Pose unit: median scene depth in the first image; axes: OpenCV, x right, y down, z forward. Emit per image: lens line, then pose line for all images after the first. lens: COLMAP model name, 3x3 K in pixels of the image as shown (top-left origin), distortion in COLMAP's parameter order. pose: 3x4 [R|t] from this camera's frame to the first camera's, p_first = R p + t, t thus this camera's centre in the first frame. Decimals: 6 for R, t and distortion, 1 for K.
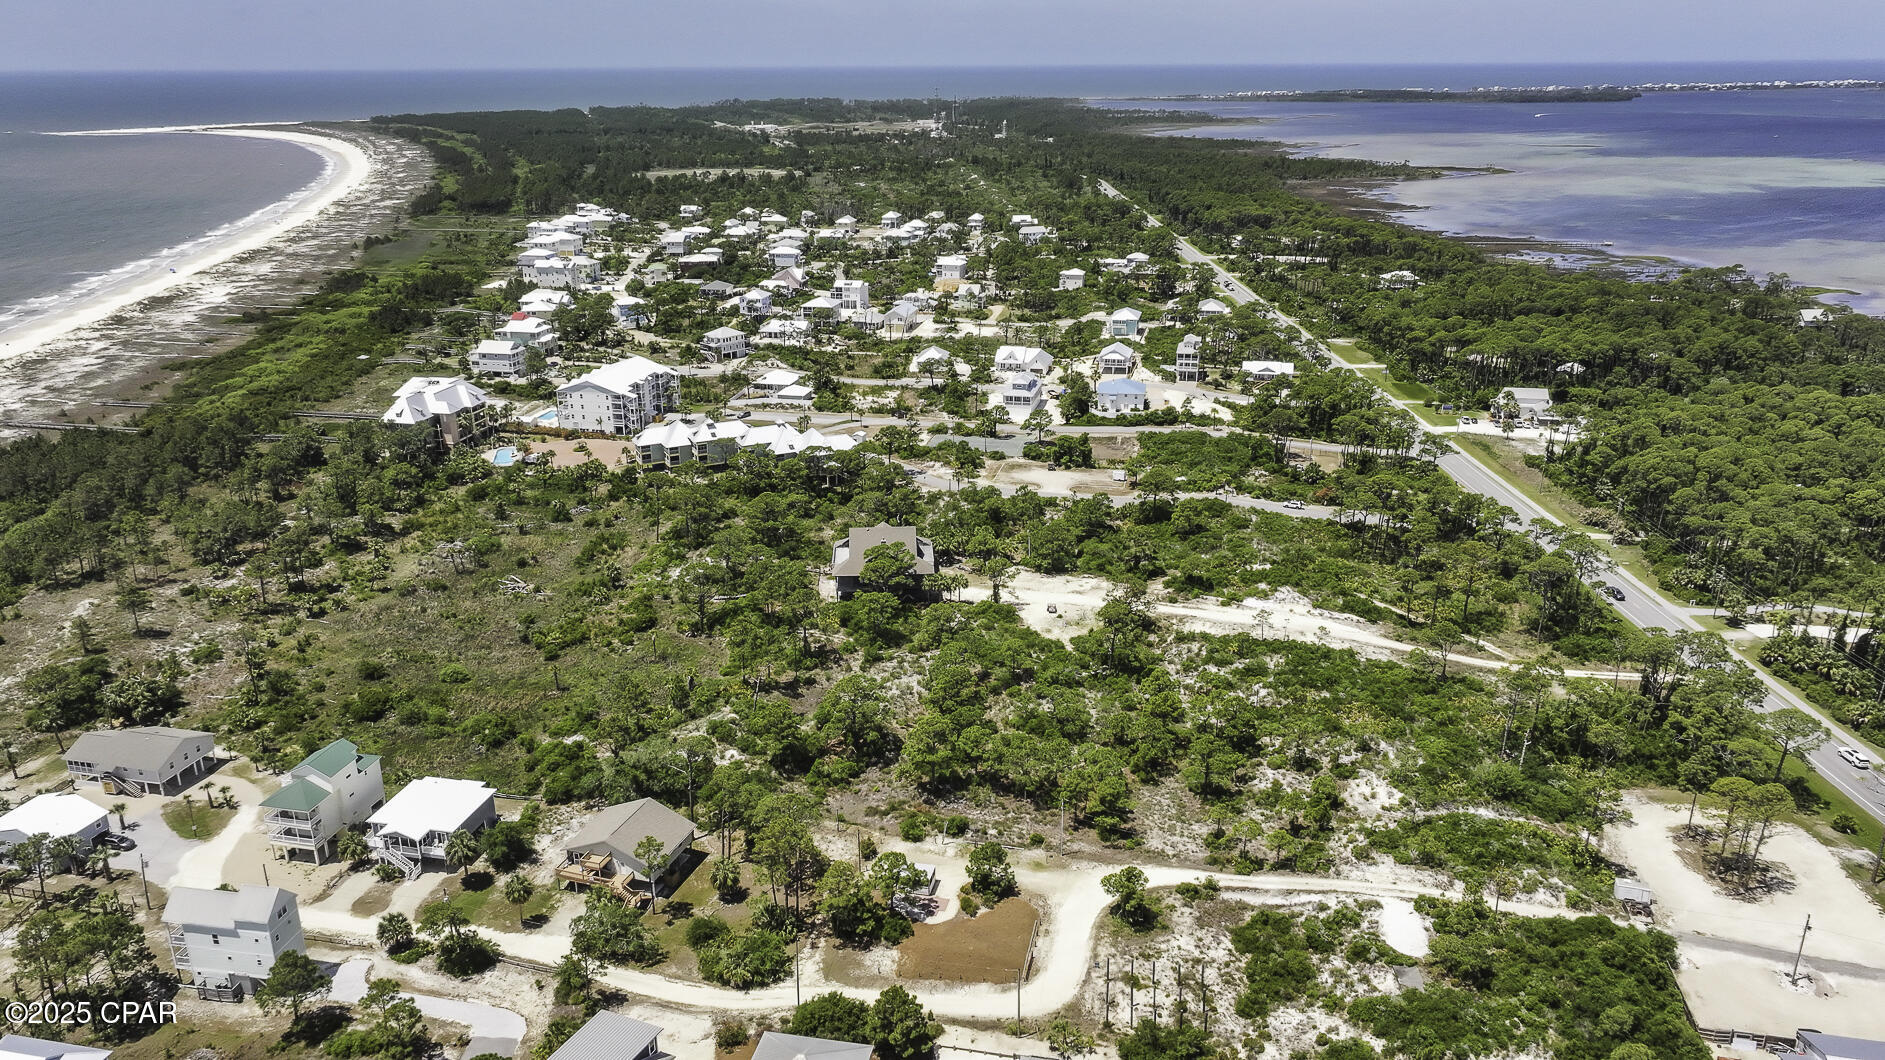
lens RADIAL K [[1320.1, 0, 946.4], [0, 1320.1, 543.1], [0, 0, 1]] dist [0.000907, 0.008192]
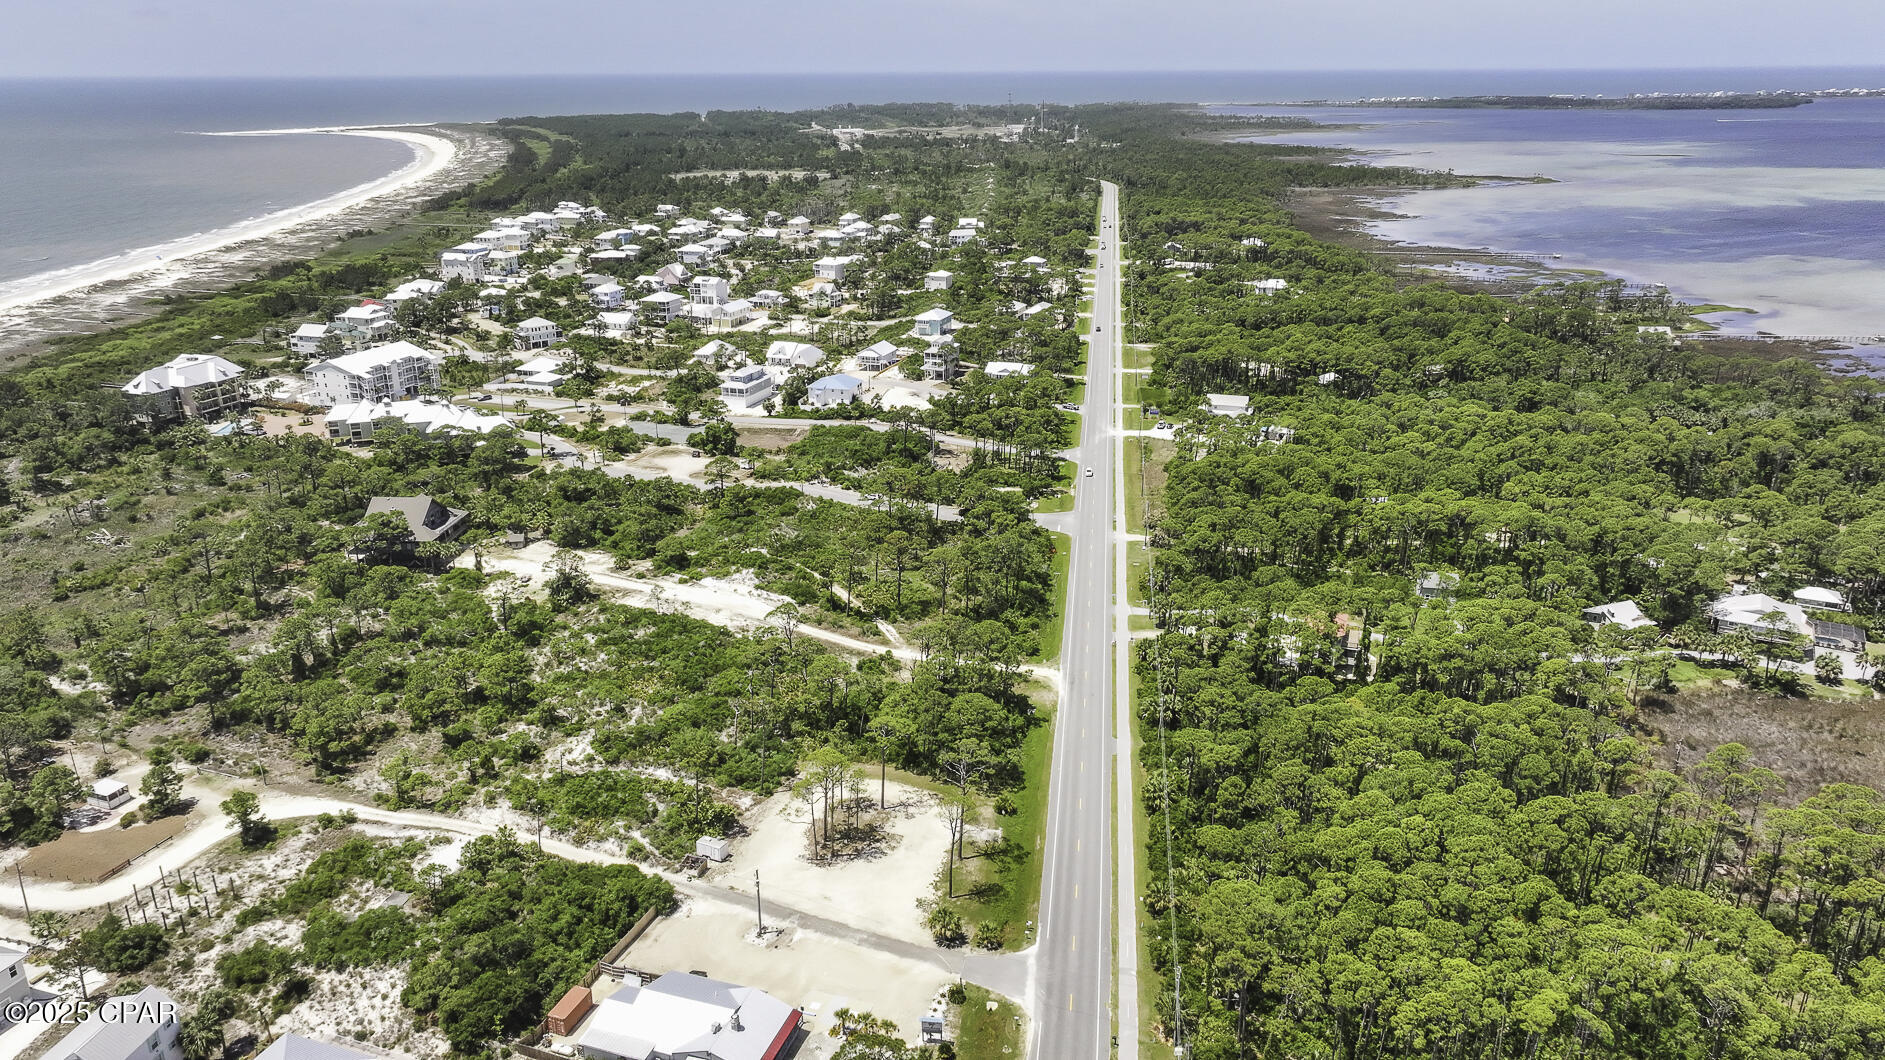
lens RADIAL K [[1320.1, 0, 945.3], [0, 1320.1, 535.7], [0, 0, 1]] dist [0.000907, 0.008192]
pose [[0.992030, 0.042270, -0.118701, 0.248231], [-0.043253, 0.999048, -0.005719, 0.002916], [0.118346, 0.010807, 0.992914, -0.011695]]
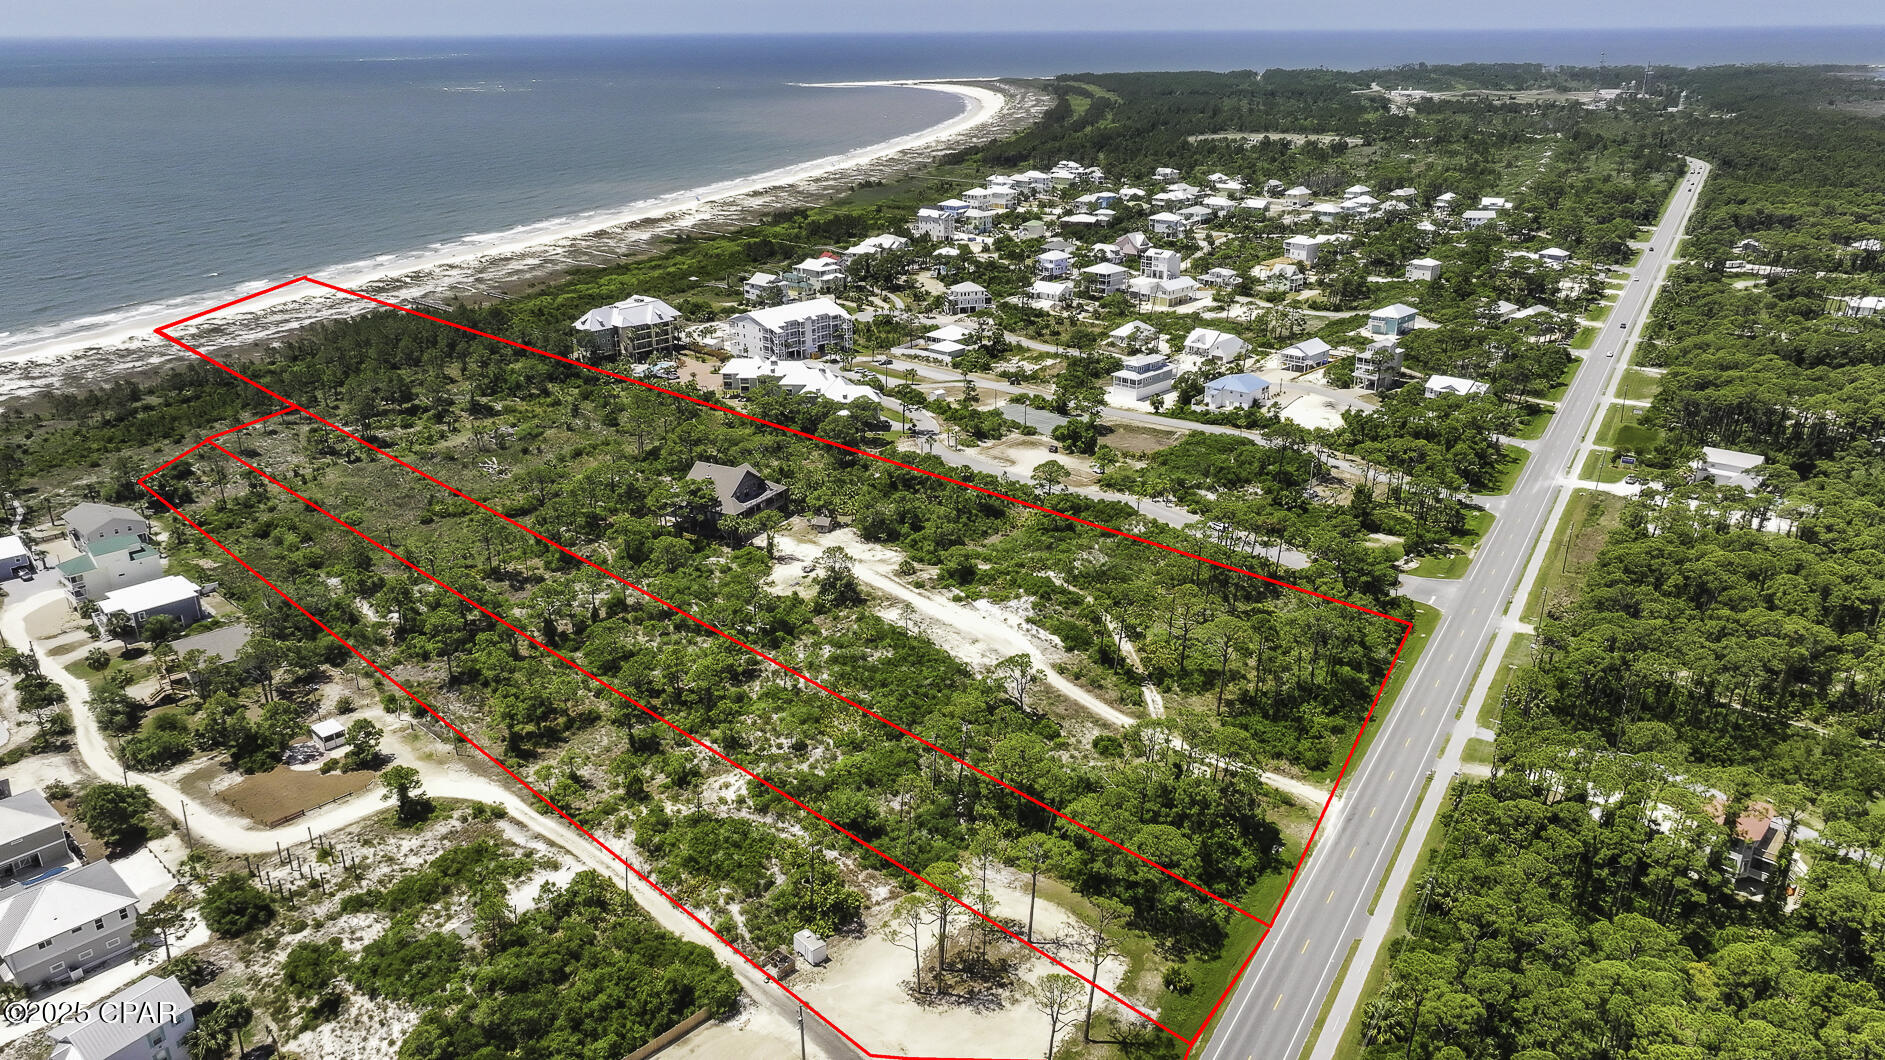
lens RADIAL K [[1320.1, 0, 946.6], [0, 1320.1, 525.6], [0, 0, 1]] dist [0.000907, 0.008192]
pose [[0.860380, 0.180984, -0.476436, 0.297022], [-0.174236, 0.982950, 0.058747, -0.027935], [0.478945, 0.032468, 0.877244, 0.070951]]
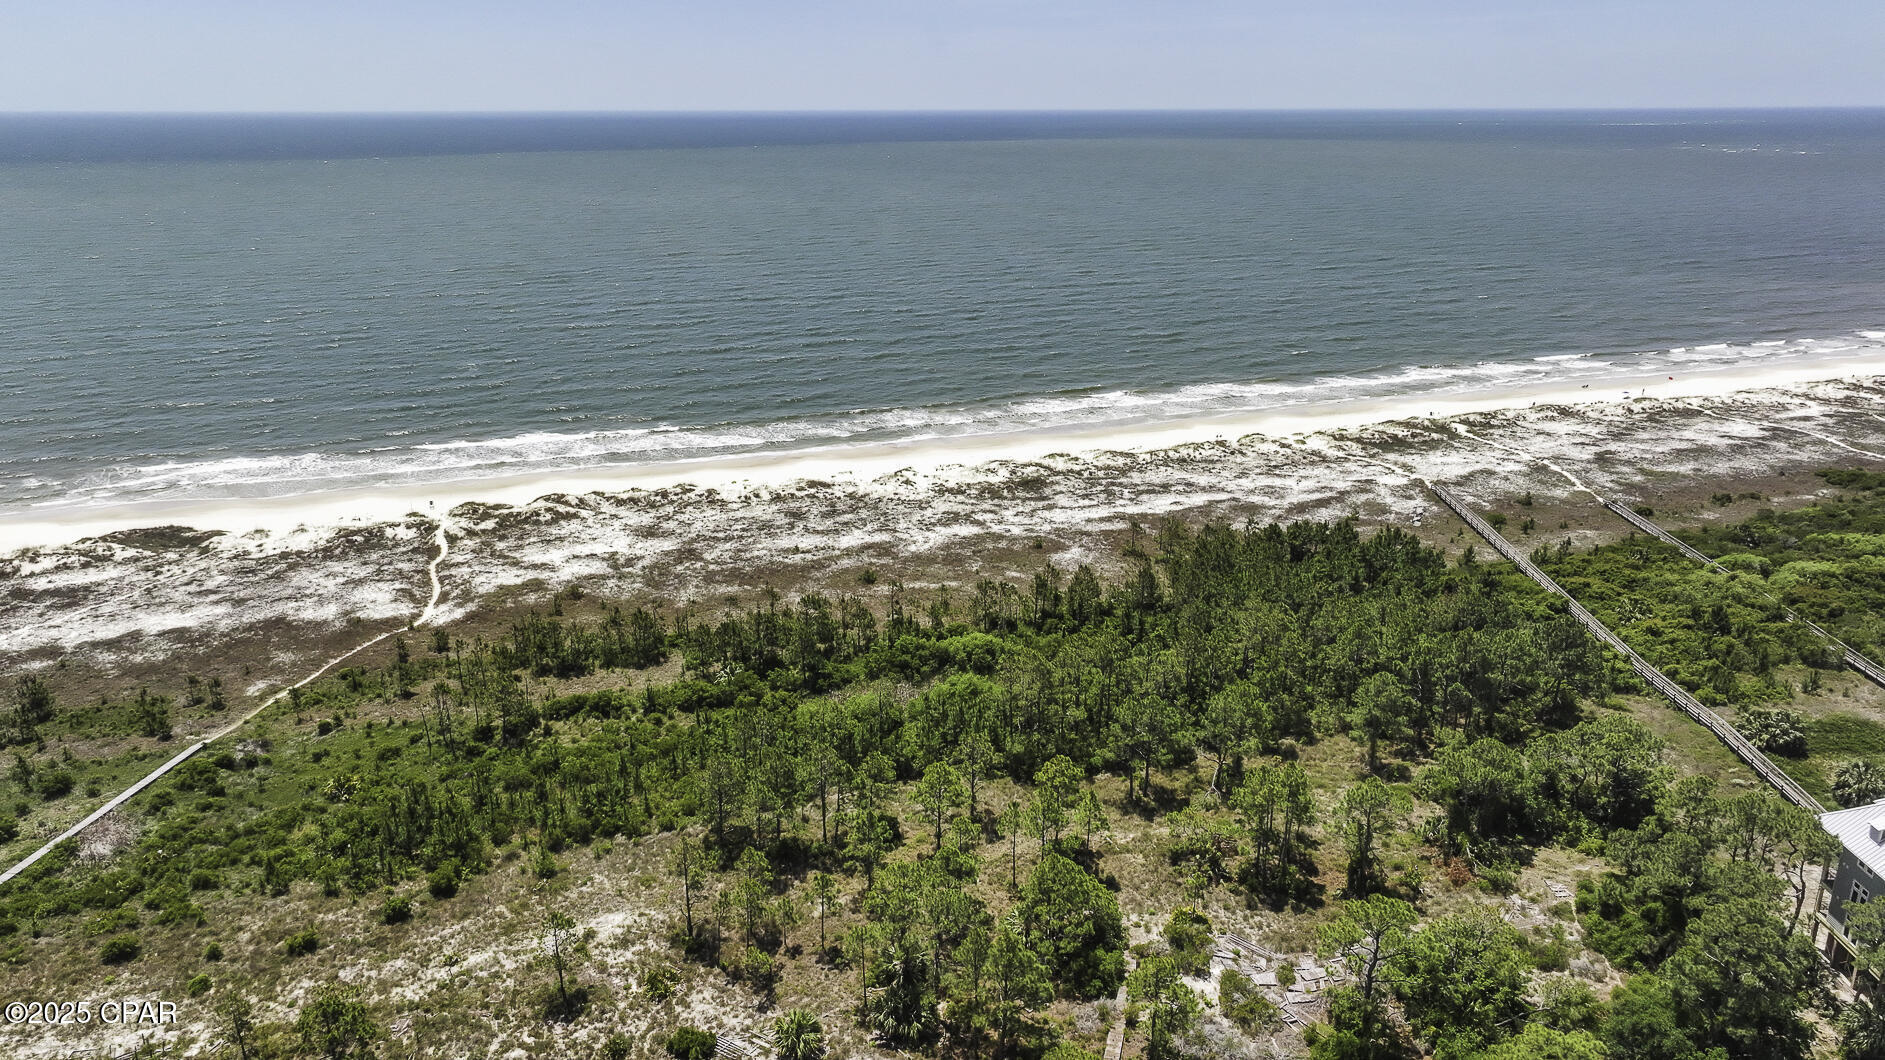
lens RADIAL K [[1320.1, 0, 938.8], [0, 1320.1, 531.4], [0, 0, 1]] dist [0.000907, 0.008192]
pose [[0.176473, 0.305037, -0.935847, -0.125110], [-0.336283, 0.912244, 0.233931, -0.097988], [0.925079, 0.273427, 0.263566, 0.448757]]
